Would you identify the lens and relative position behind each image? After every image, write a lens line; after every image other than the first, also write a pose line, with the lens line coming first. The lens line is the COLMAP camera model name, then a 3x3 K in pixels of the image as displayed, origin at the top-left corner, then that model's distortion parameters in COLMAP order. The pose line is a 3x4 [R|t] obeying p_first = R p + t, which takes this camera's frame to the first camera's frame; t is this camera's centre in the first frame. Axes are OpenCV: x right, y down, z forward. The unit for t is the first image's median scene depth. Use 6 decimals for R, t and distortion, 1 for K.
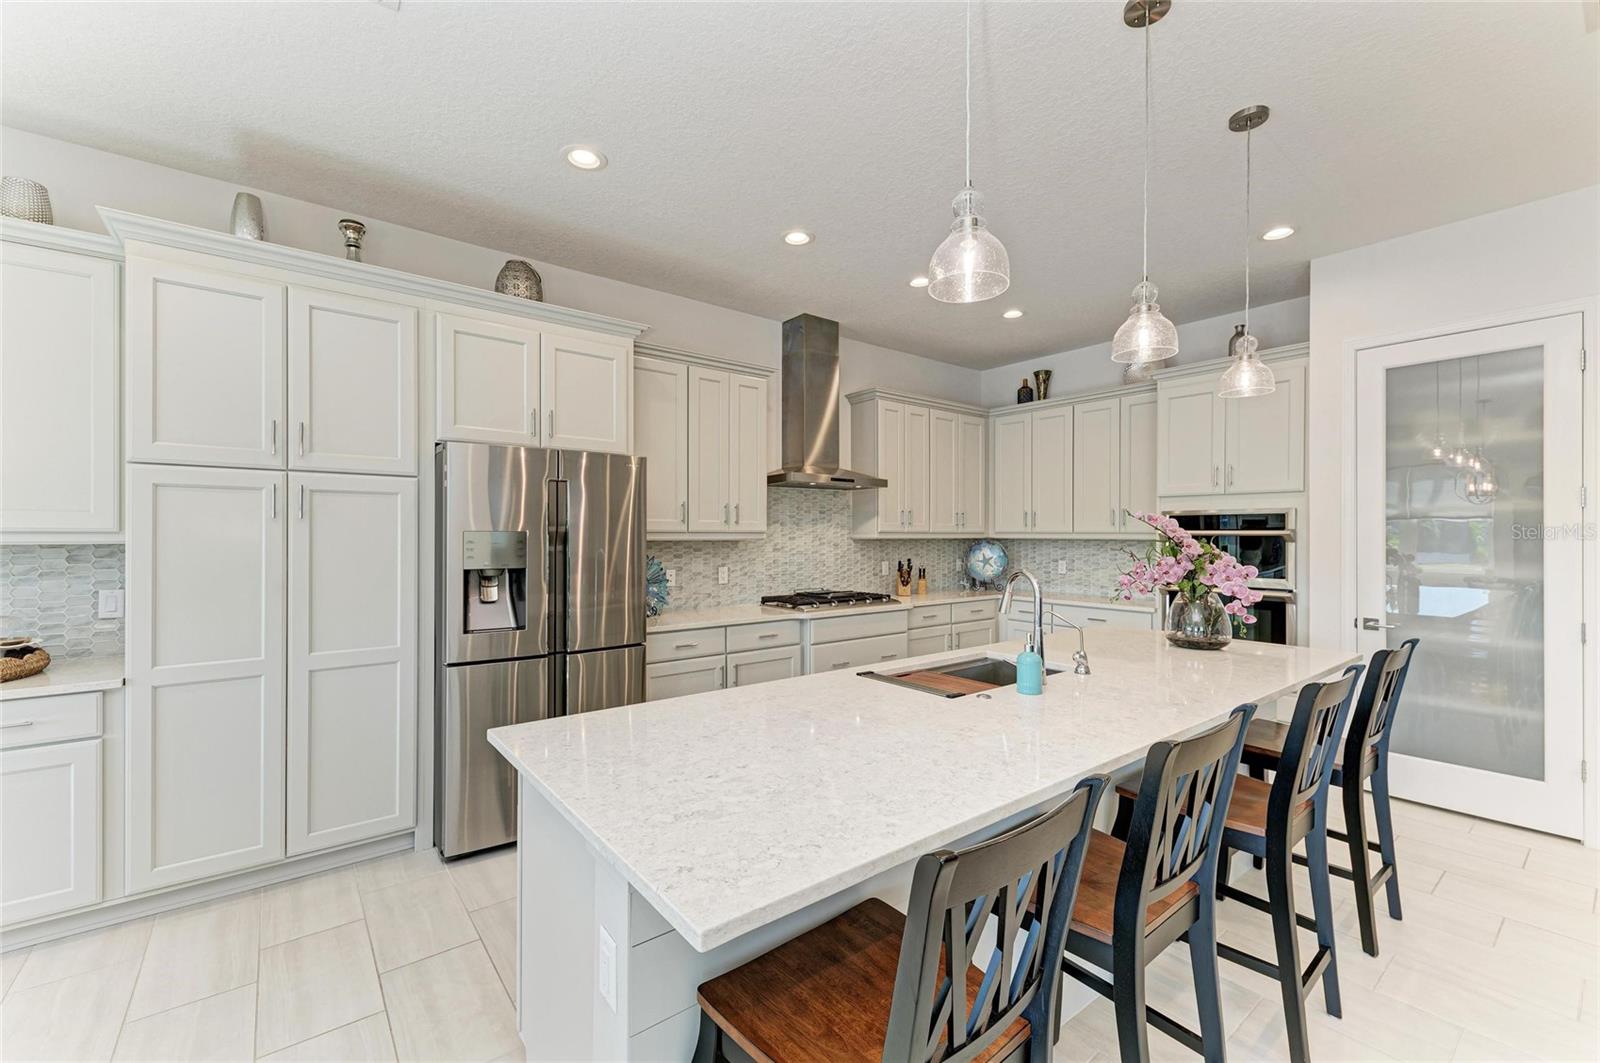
lens RADIAL K [[666.1, 0, 800.0], [0, 666.1, 531.5], [0, 0, 1]] dist [0.002795, -0.000634]
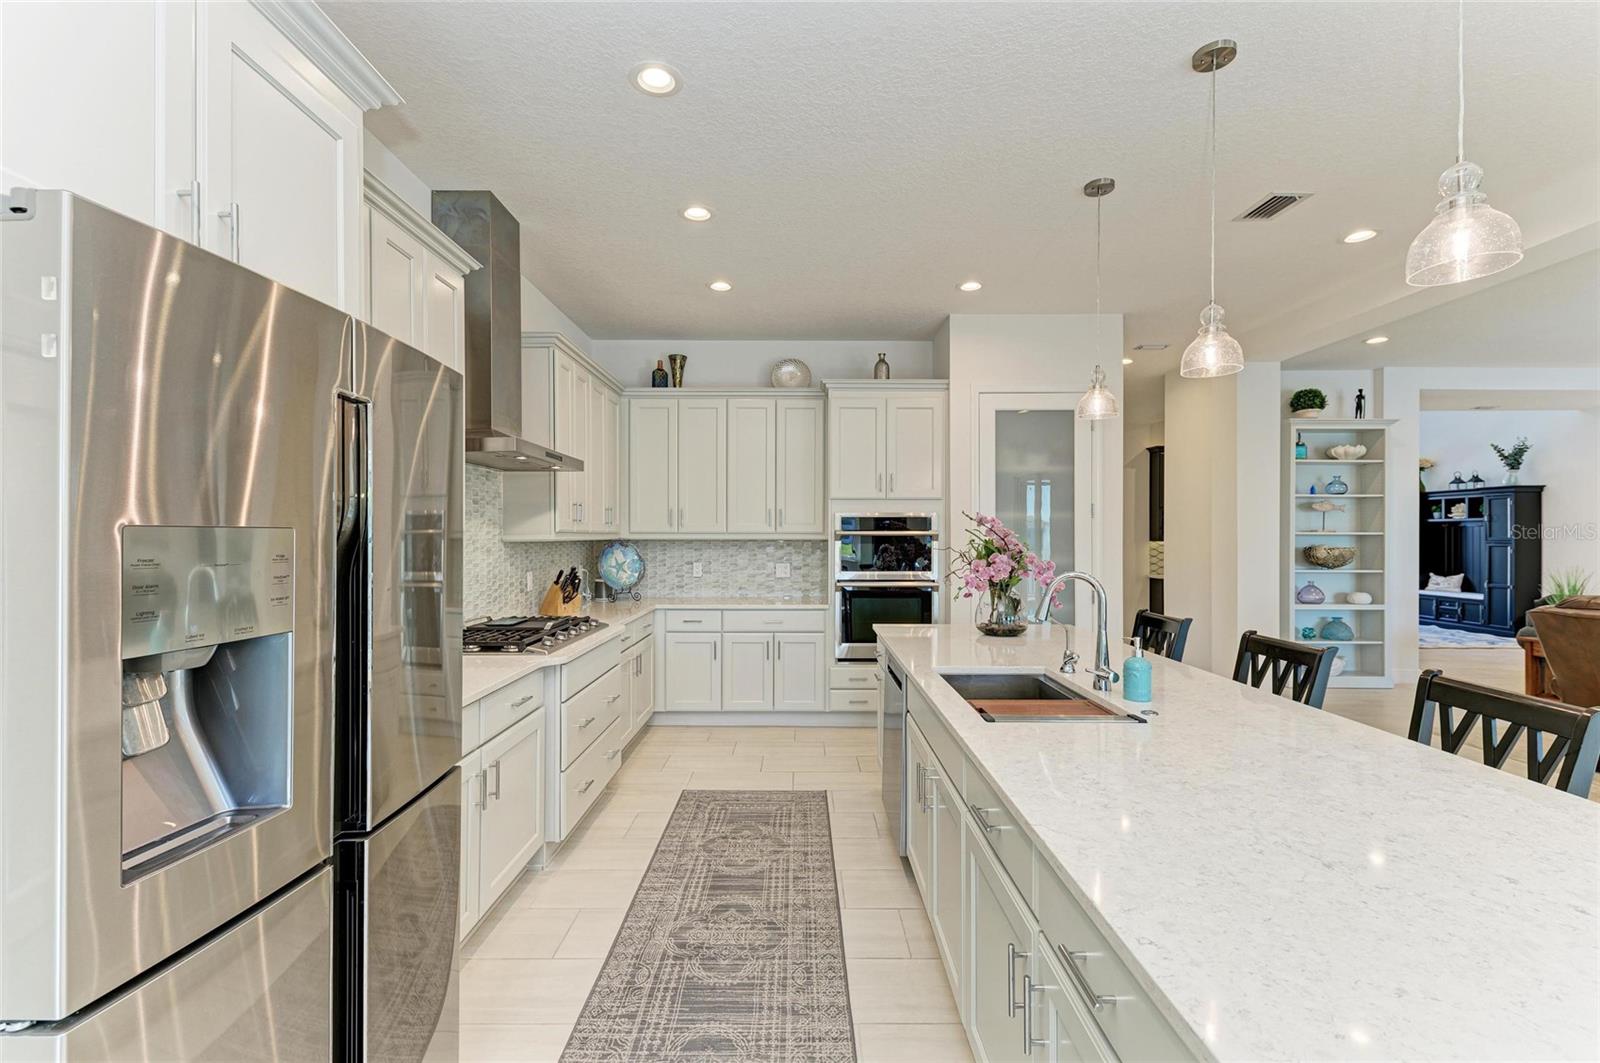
lens RADIAL K [[687.1, 0, 800.0], [0, 687.1, 531.5], [0, 0, 1]] dist [0.000310, -0.000087]
pose [[0.615695, 0.003137, 0.787978, -0.301713], [-0.003239, 0.999994, -0.001450, 0.000829], [-0.787978, -0.001659, 0.615701, 0.318166]]
